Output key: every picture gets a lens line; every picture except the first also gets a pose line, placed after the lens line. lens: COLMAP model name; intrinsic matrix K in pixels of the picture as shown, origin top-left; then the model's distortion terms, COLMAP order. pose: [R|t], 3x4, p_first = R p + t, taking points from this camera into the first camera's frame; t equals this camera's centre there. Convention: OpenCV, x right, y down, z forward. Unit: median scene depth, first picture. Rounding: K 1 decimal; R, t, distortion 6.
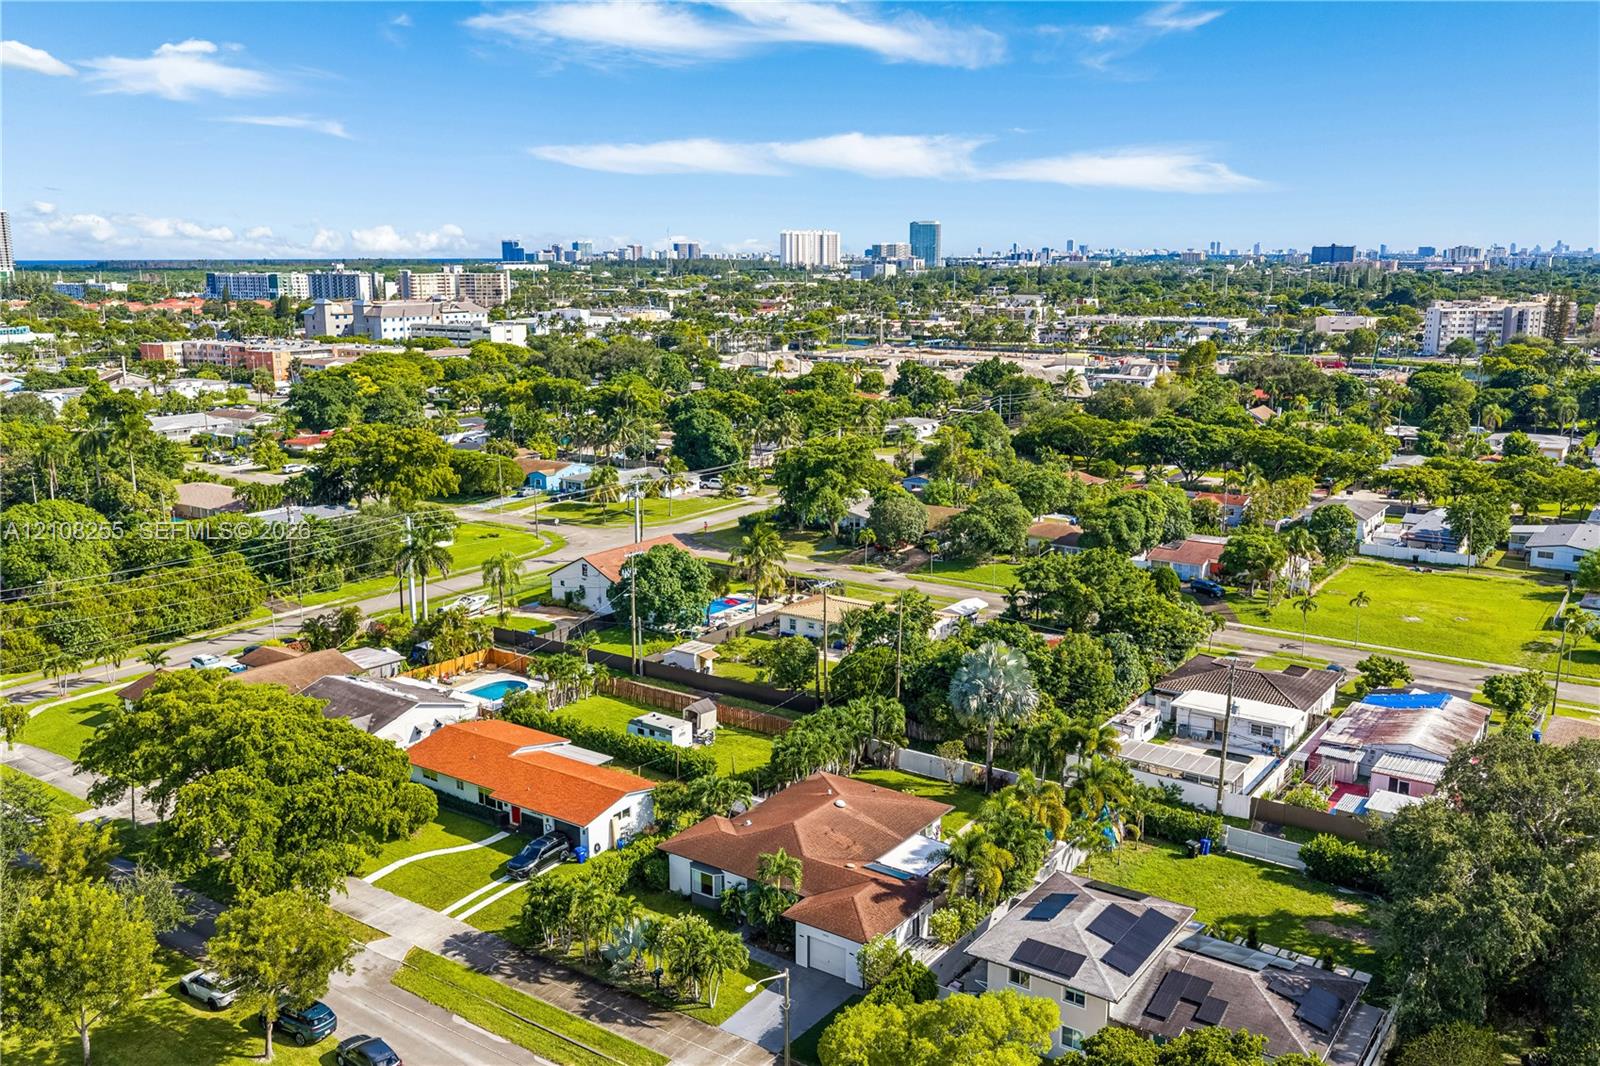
lens RADIAL K [[1303.6, 0, 800.0], [0, 1303.6, 533.0], [0, 0, 1]] dist [0.002636, -0.003028]
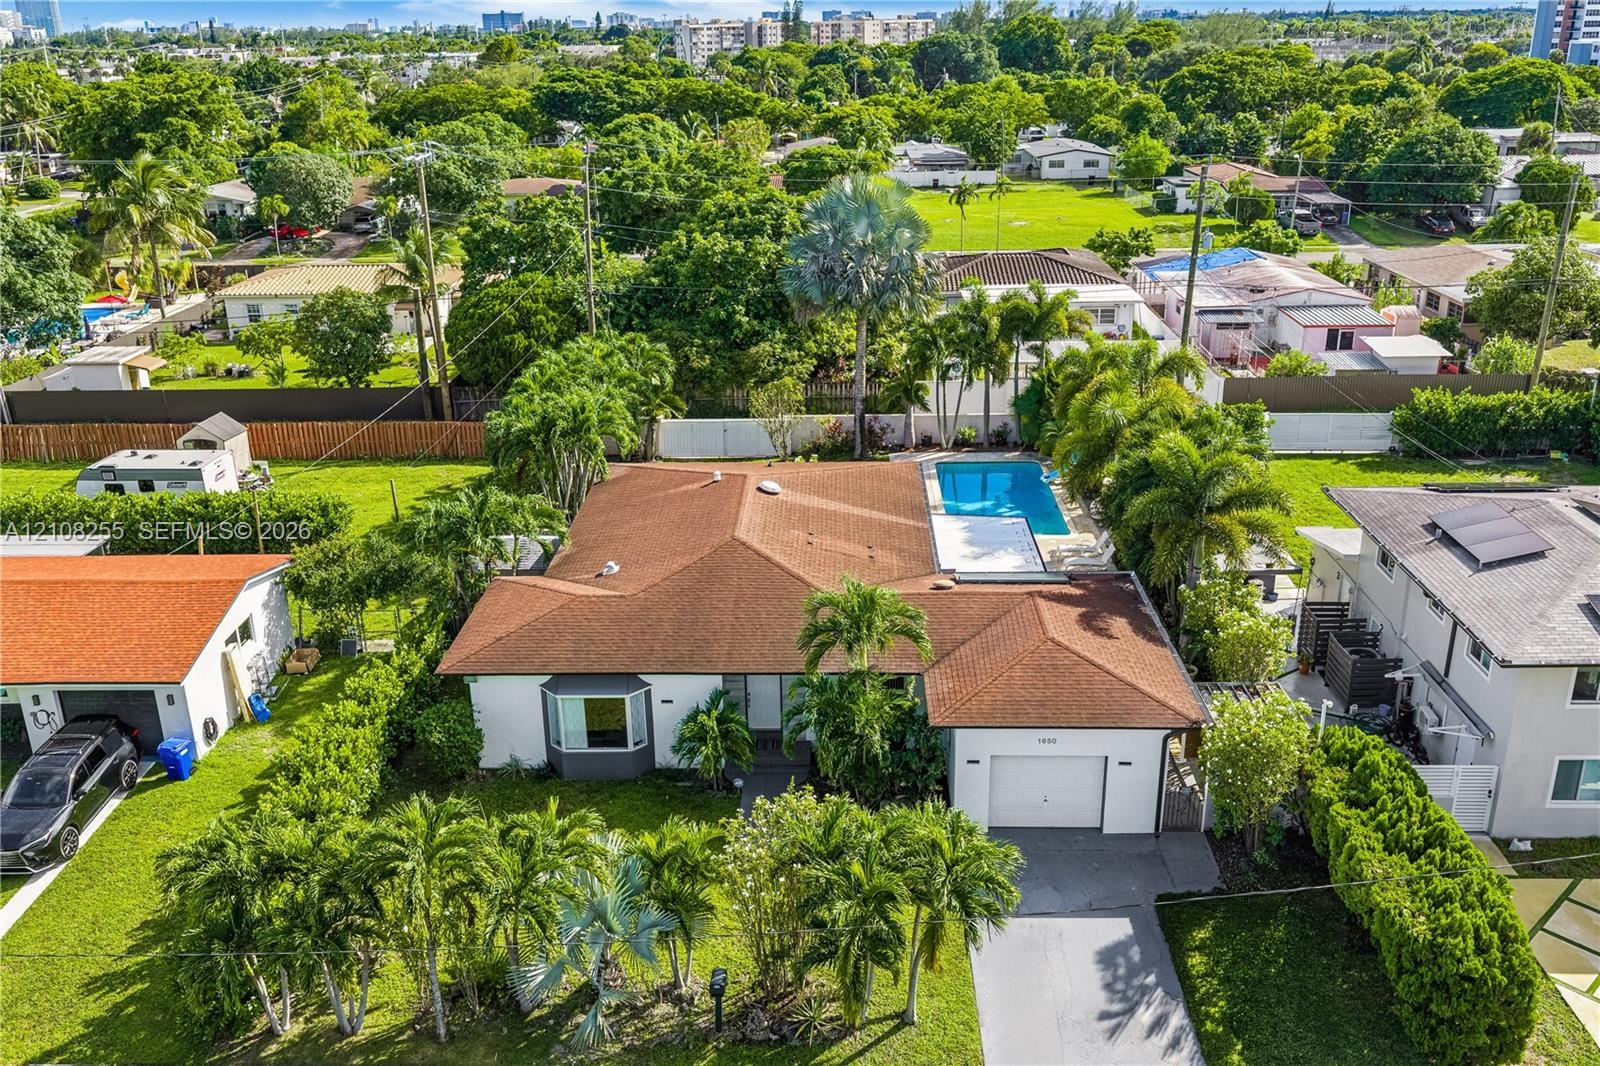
lens RADIAL K [[1328.8, 0, 800.0], [0, 1328.8, 533.0], [0, 0, 1]] dist [0.043729, -0.089578]
pose [[0.837182, -0.208047, 0.505809, -0.161829], [0.125542, 0.973230, 0.192516, 0.107149], [-0.532320, -0.097671, 0.840890, 0.476353]]
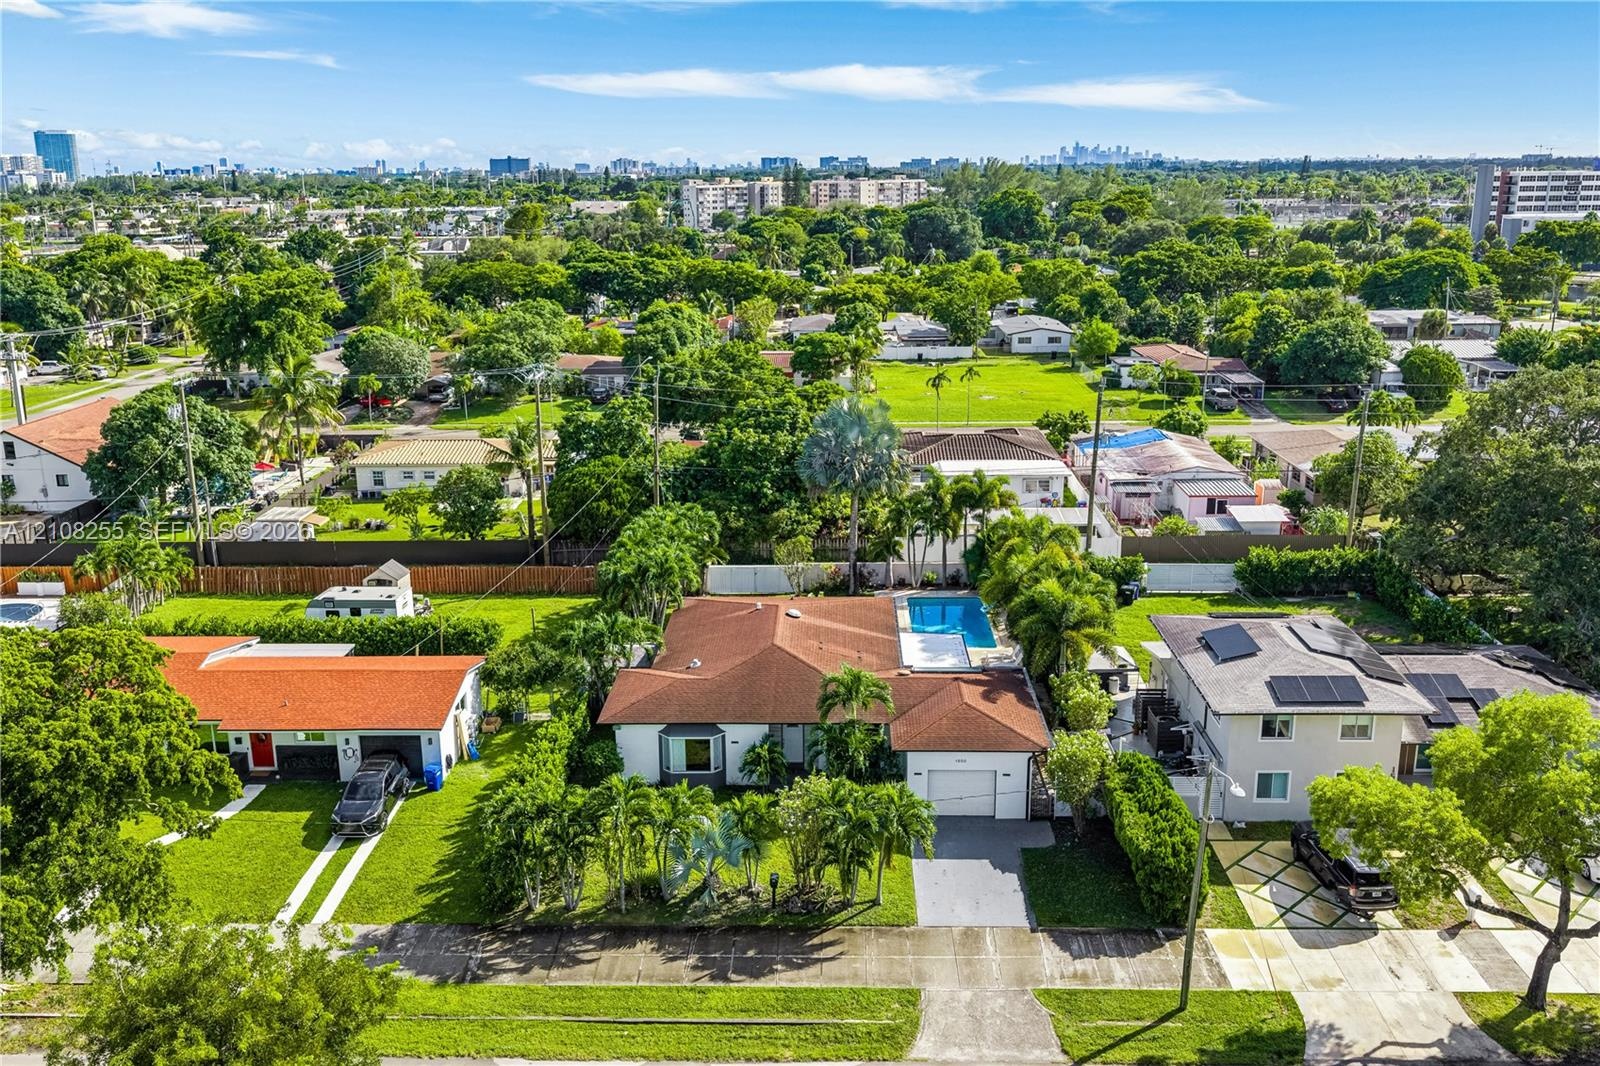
lens RADIAL K [[1328.8, 0, 800.0], [0, 1328.8, 533.0], [0, 0, 1]] dist [0.043729, -0.089578]
pose [[0.836656, -0.152508, 0.526068, -0.273413], [0.120647, 0.988178, 0.094598, 0.076771], [-0.534276, -0.015677, 0.845165, 0.307781]]
